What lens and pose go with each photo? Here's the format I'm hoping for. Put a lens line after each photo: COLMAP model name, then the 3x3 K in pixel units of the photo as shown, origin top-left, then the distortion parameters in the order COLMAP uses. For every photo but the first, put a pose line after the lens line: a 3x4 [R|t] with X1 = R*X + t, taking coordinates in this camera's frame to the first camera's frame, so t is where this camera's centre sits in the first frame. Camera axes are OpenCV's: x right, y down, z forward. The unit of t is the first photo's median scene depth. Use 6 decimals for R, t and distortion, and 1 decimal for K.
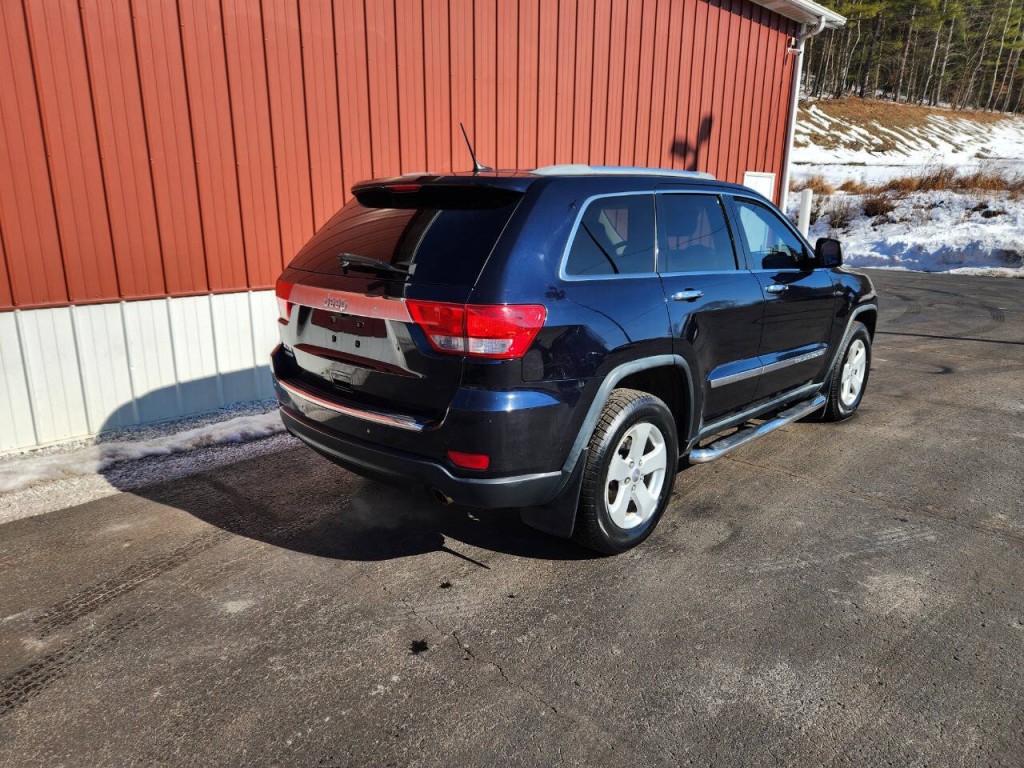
lens RADIAL K [[683.4, 0, 506.0], [0, 683.4, 392.1], [0, 0, 1]] dist [0.039041, -0.038056]
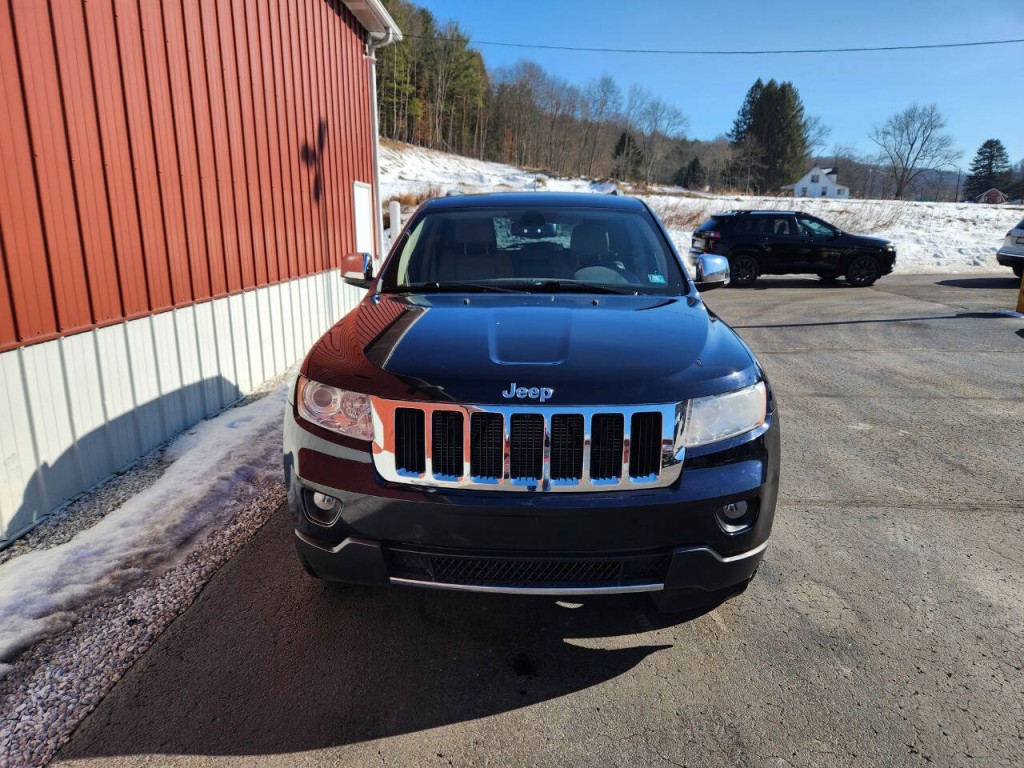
lens RADIAL K [[683.4, 0, 516.6], [0, 683.4, 384.3], [0, 0, 1]] dist [0.039041, -0.038056]
pose [[0.724041, -0.156506, 0.671767, -0.082838], [0.174610, 0.983784, 0.041002, -0.026061], [-0.667290, 0.087611, 0.739627, 0.100172]]
